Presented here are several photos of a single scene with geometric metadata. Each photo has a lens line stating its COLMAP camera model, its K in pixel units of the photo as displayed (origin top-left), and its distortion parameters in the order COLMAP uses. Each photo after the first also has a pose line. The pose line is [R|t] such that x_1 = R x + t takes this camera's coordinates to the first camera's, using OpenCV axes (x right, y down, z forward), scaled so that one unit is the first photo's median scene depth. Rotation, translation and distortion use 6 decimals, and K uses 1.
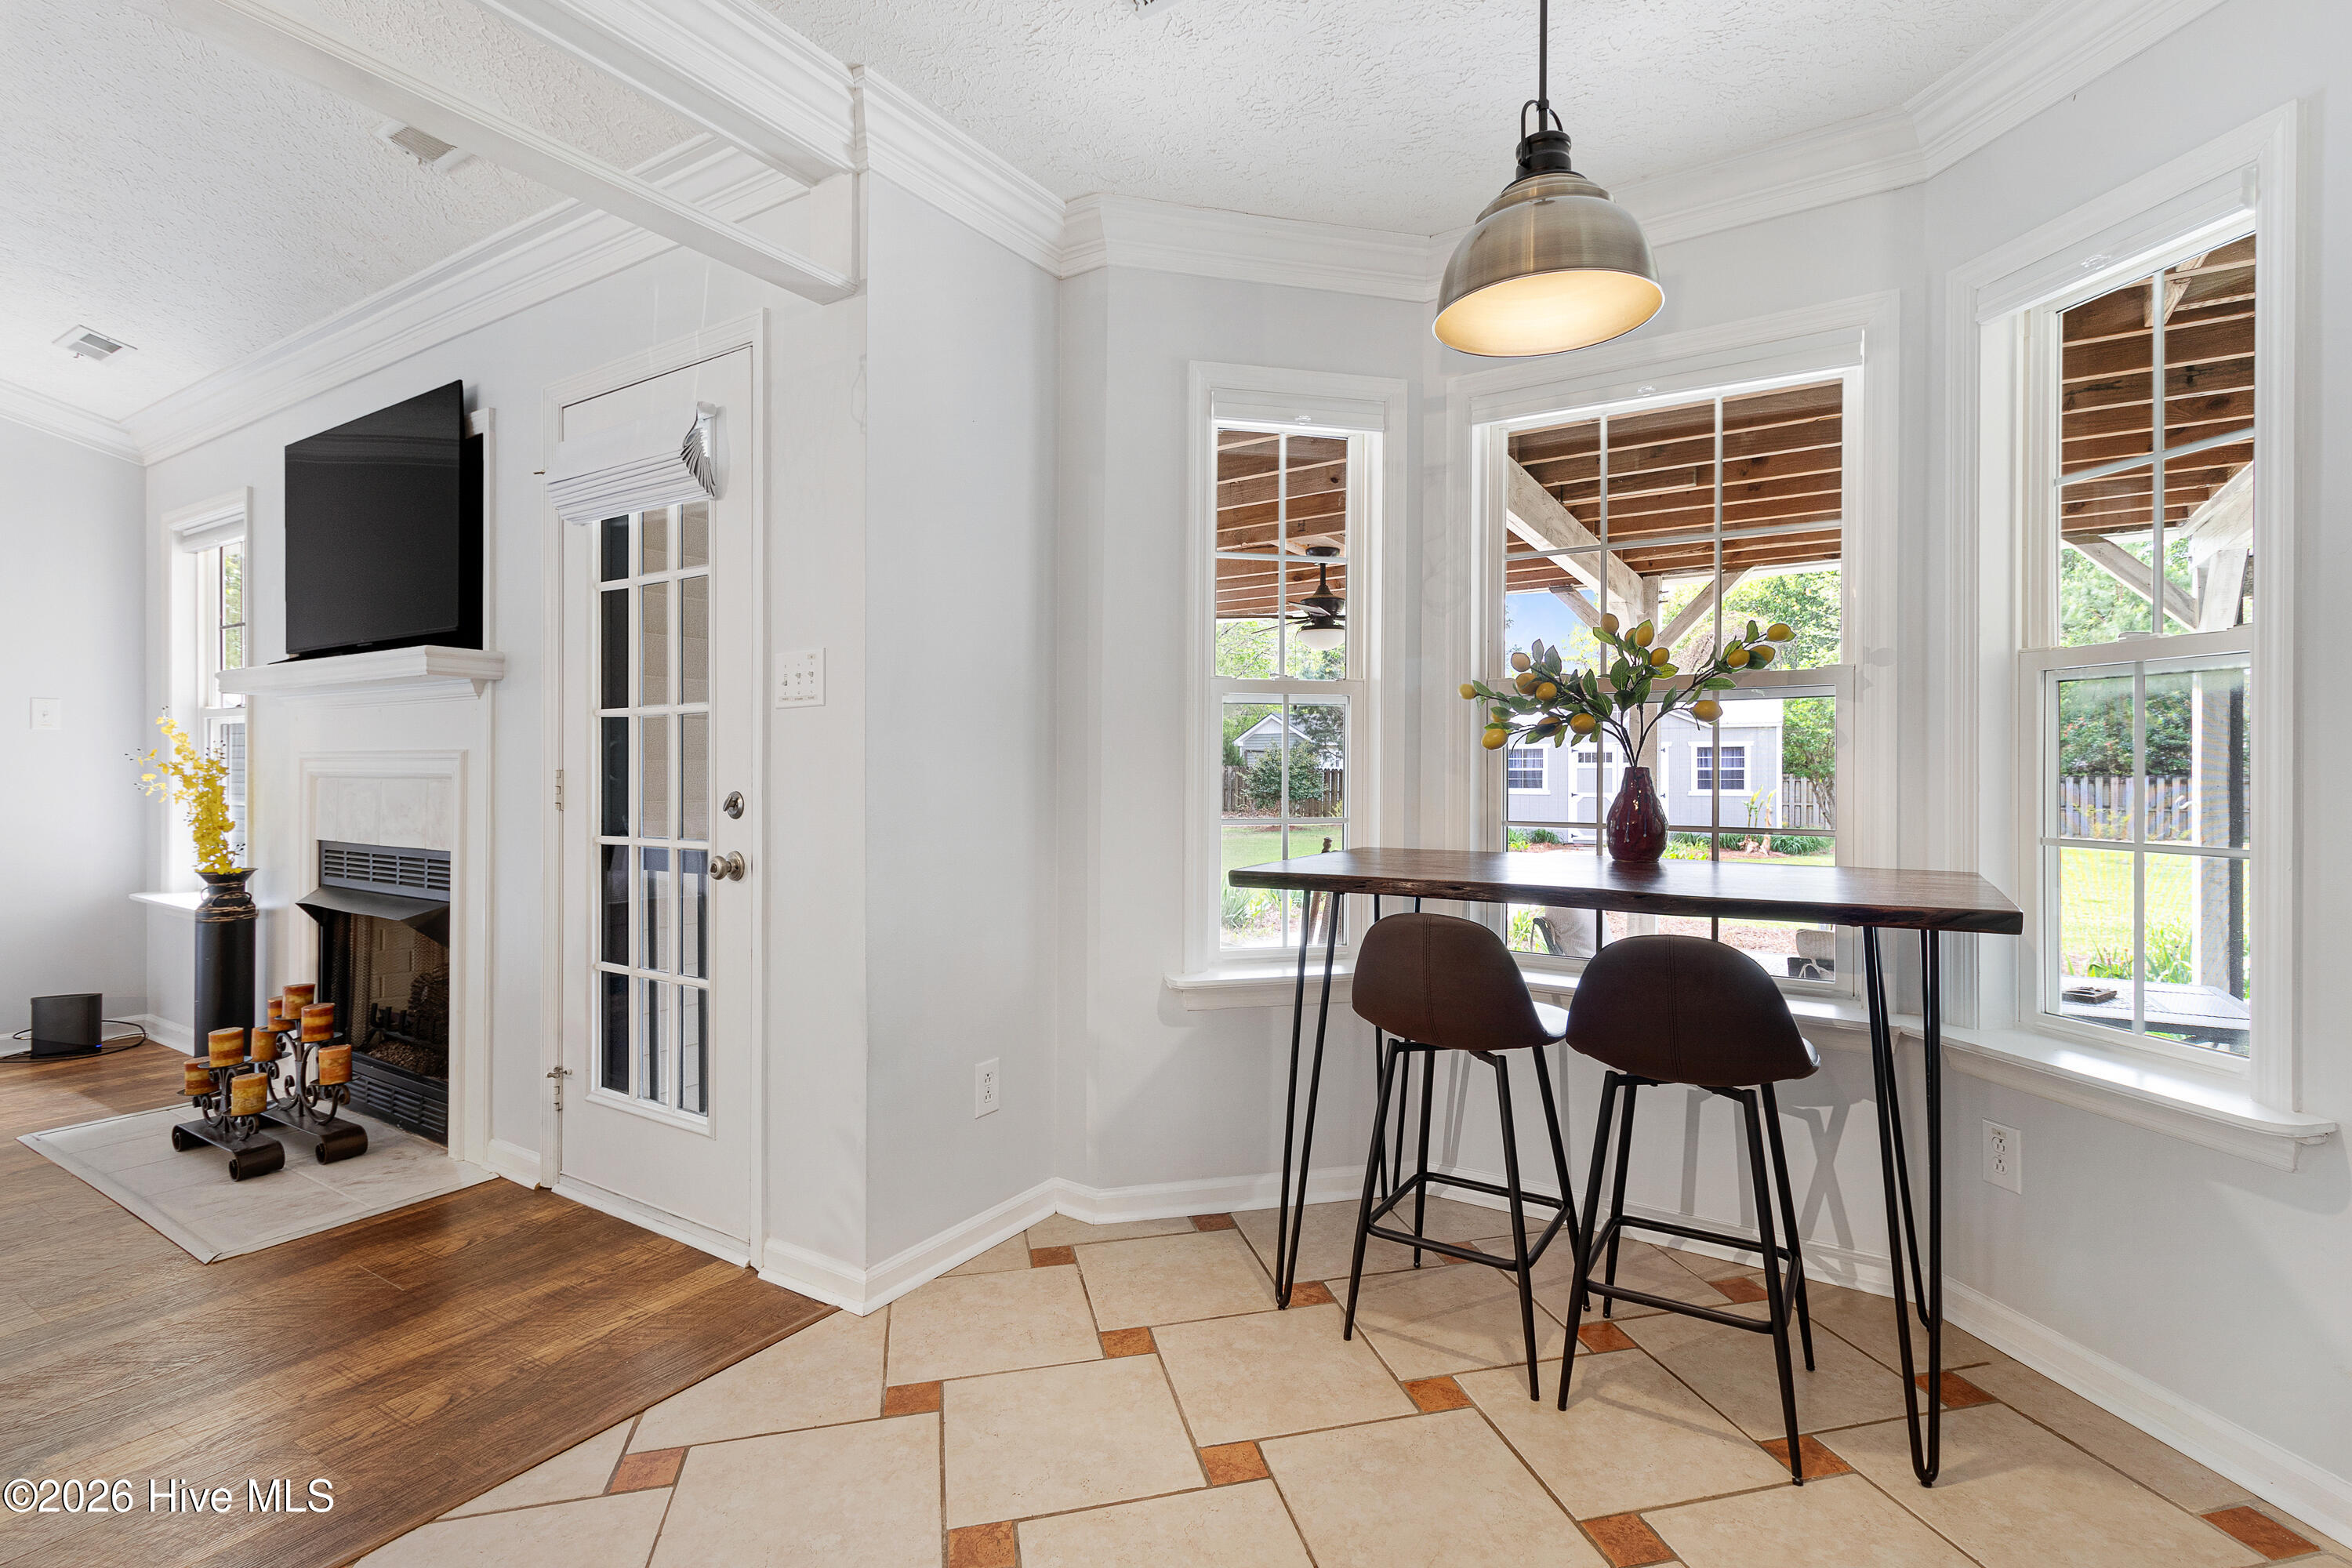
lens RADIAL K [[1130.9, 0, 1179.0], [0, 1130.9, 775.4], [0, 0, 1]] dist [0.004344, 0.000140]
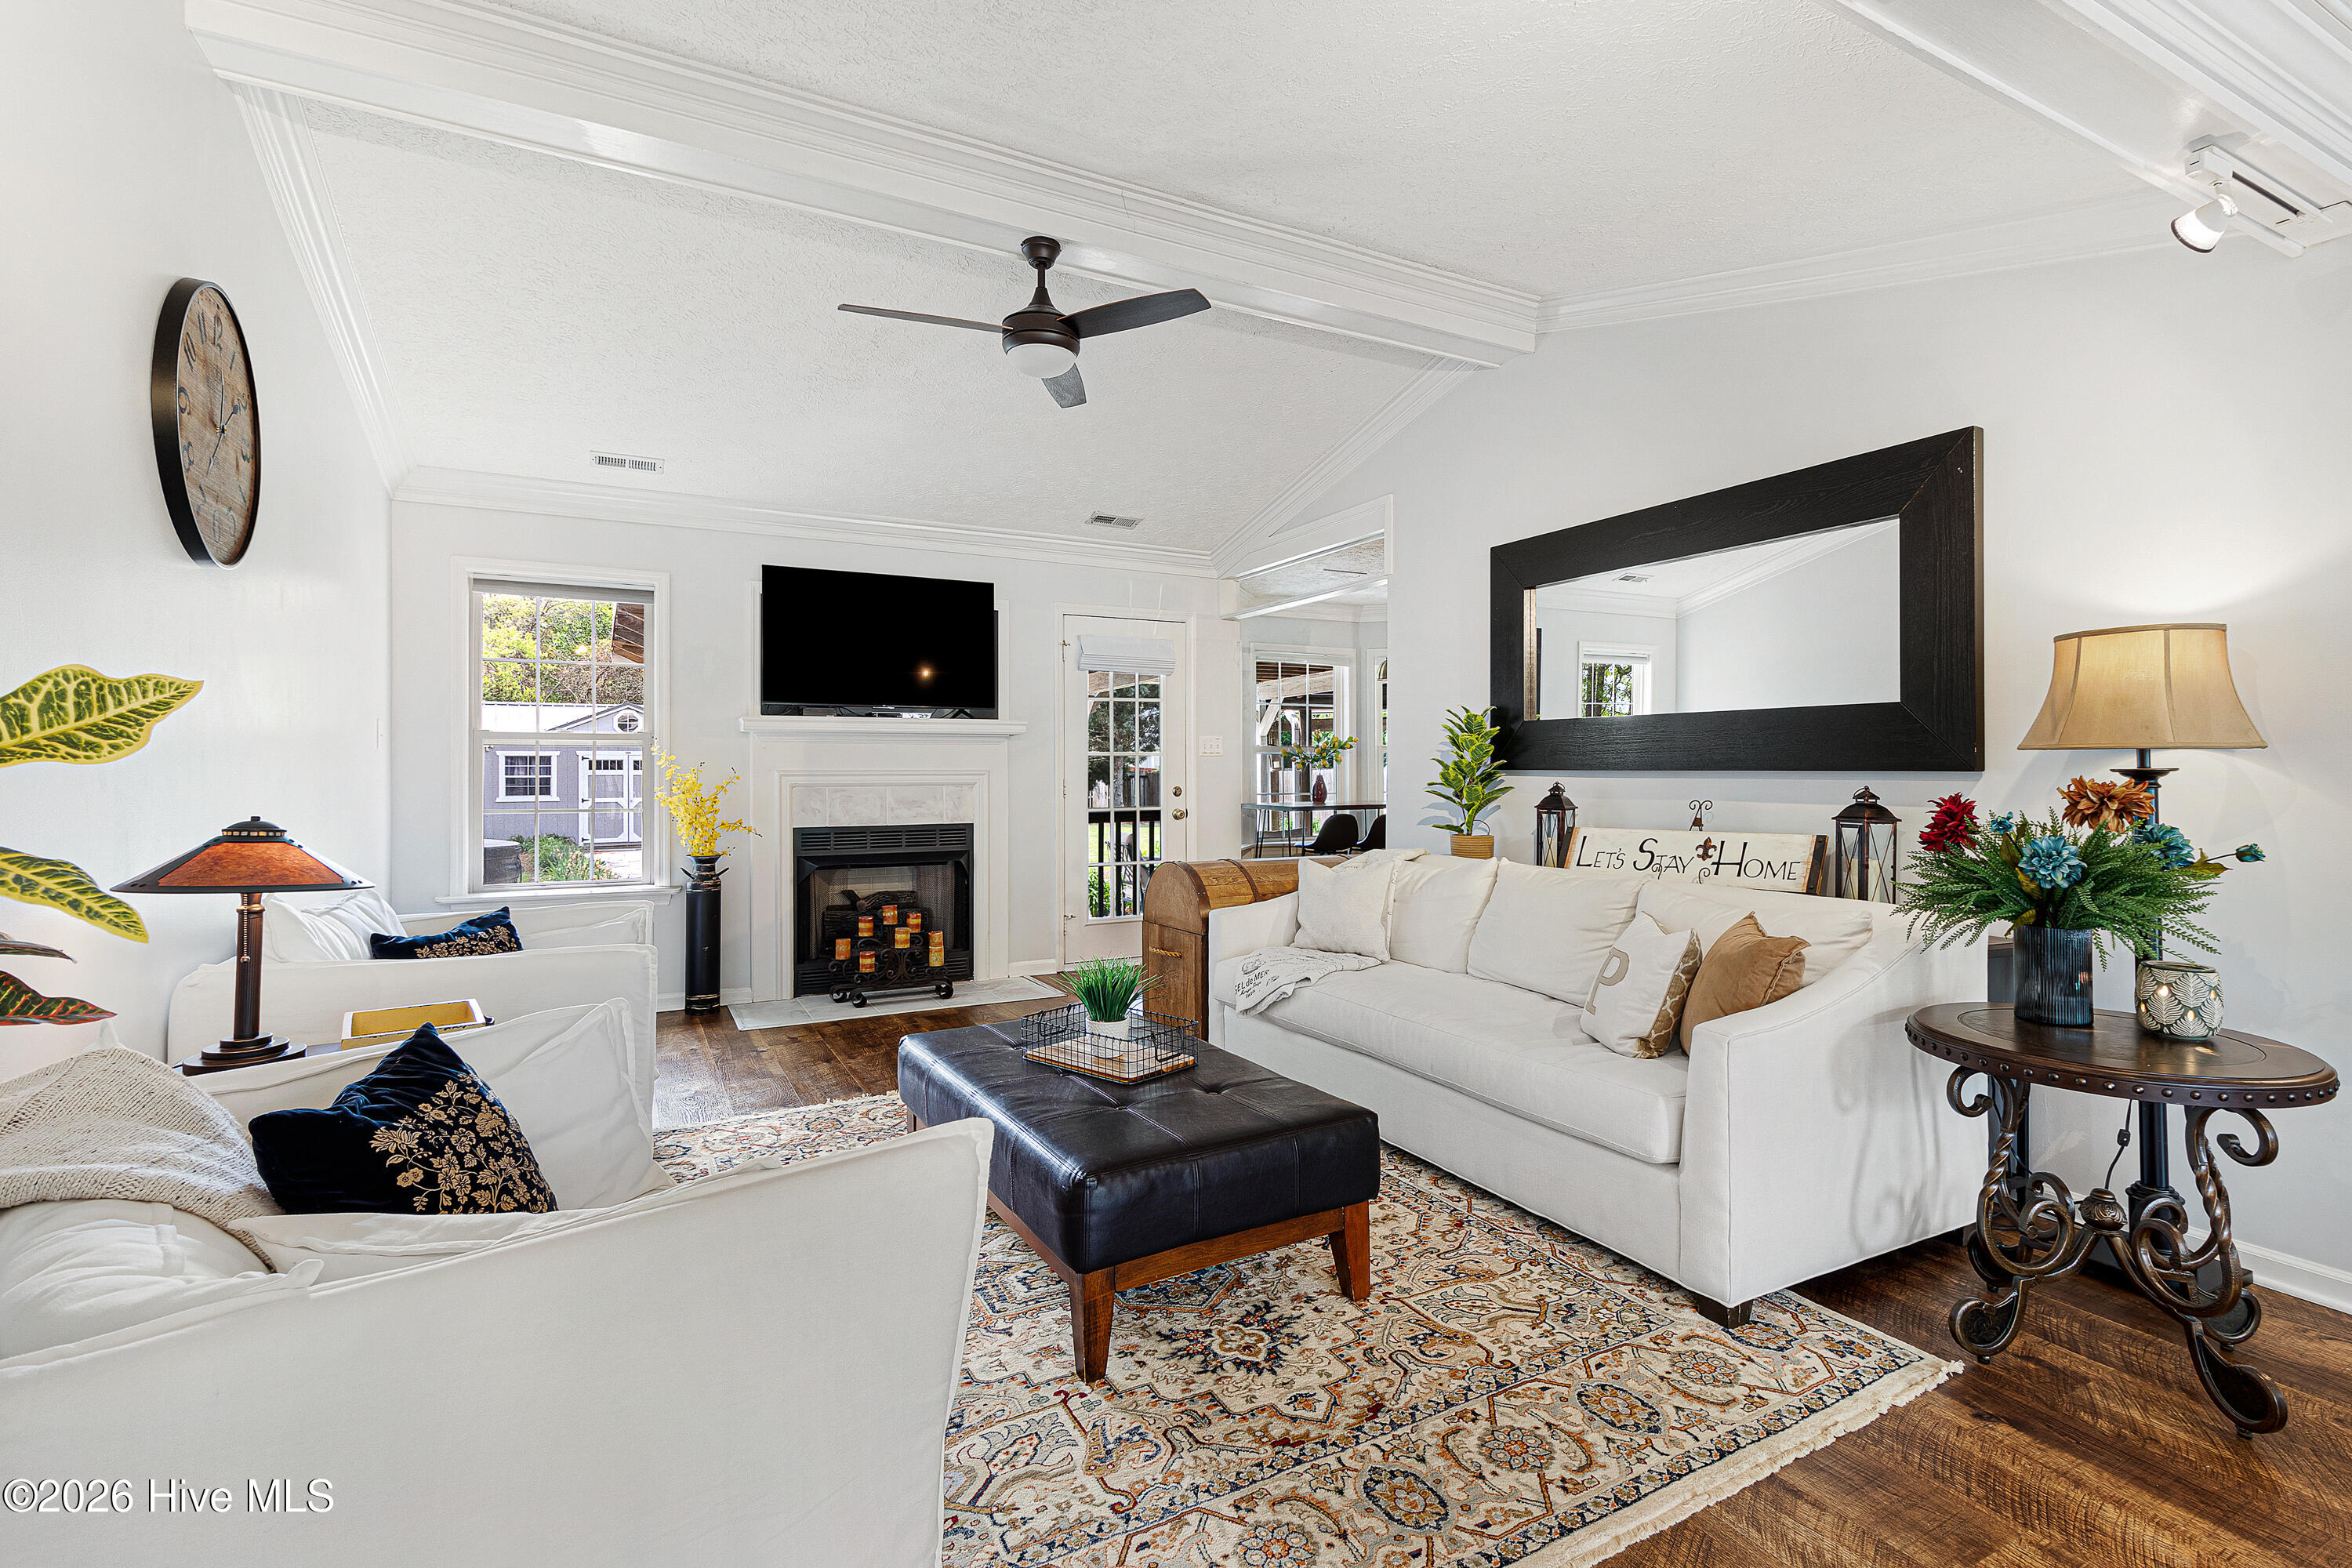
lens RADIAL K [[1091.4, 0, 1172.3], [0, 1091.4, 767.3], [0, 0, 1]] dist [0.008181, 0.000418]
pose [[0.490280, -0.000443, 0.871565, -2.465710], [0.012480, 0.999901, -0.006511, -0.012054], [-0.871476, 0.014069, 0.490237, -0.229730]]
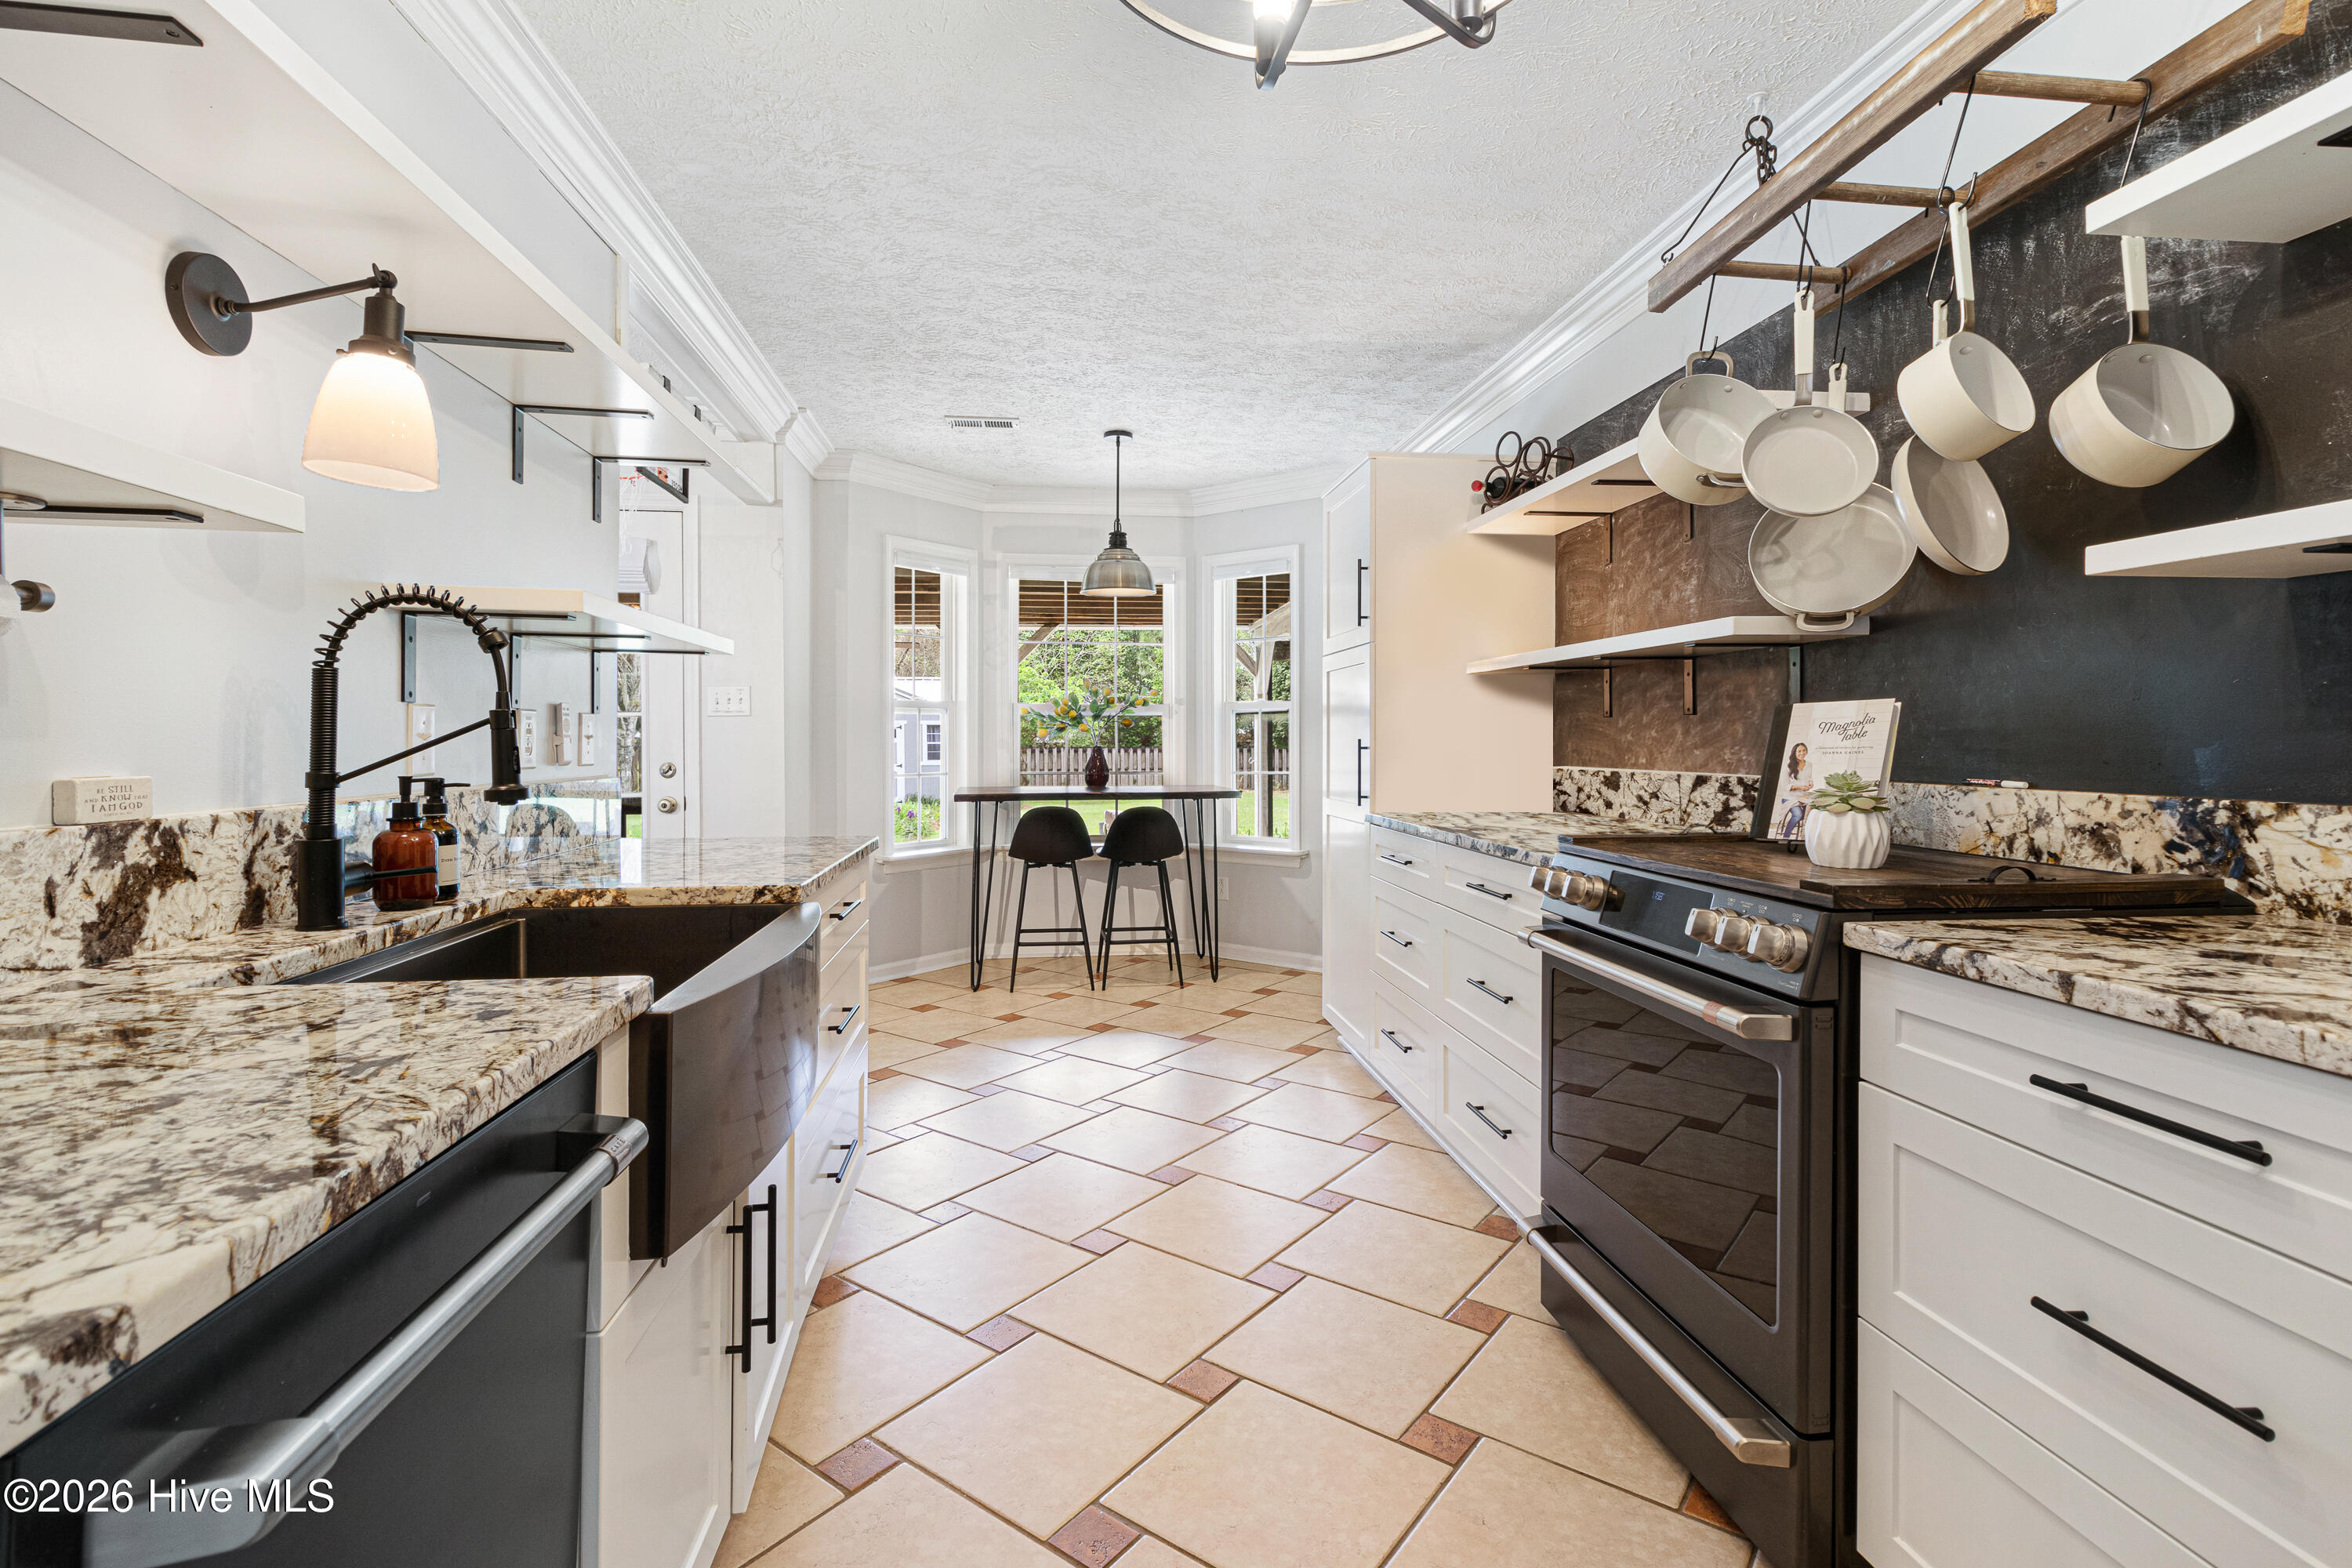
lens RADIAL K [[1091.4, 0, 1172.3], [0, 1091.4, 767.3], [0, 0, 1]] dist [0.008181, 0.000418]
pose [[0.778335, -0.016764, 0.627625, -0.793189], [0.006149, 0.999799, 0.019081, -0.004855], [-0.627819, -0.010992, 0.778282, -0.757191]]
